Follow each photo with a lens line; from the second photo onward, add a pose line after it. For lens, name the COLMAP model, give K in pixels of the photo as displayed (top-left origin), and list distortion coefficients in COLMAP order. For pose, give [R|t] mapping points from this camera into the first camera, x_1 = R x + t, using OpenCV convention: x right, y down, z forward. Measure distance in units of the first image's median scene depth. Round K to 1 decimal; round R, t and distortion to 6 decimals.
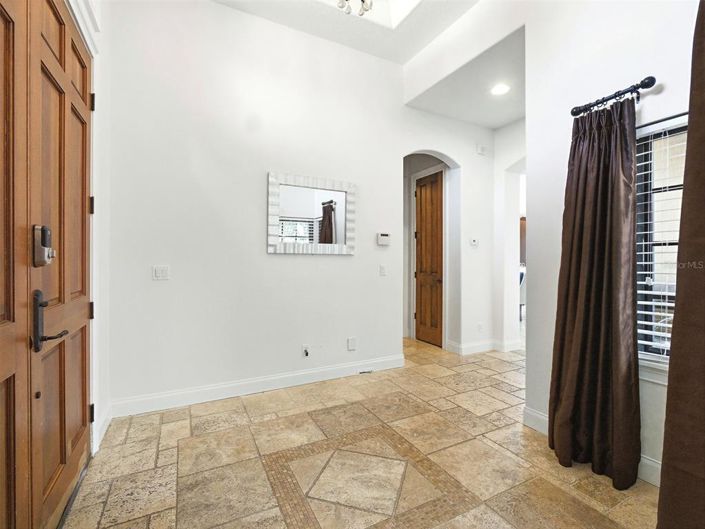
lens RADIAL K [[332.7, 0, 350.6], [0, 332.7, 260.9], [0, 0, 1]] dist [-0.004753, -0.000404]
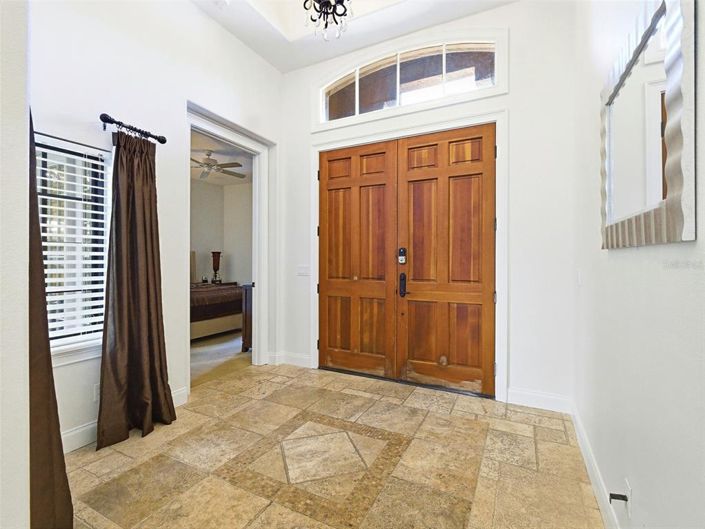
lens RADIAL K [[332.7, 0, 350.4], [0, 332.7, 261.4], [0, 0, 1]] dist [-0.004753, -0.000404]
pose [[-0.811575, -0.002490, -0.584242, 0.574361], [-0.007659, 0.999950, 0.006377, -0.002986], [0.584198, 0.009650, -0.811554, 1.858760]]
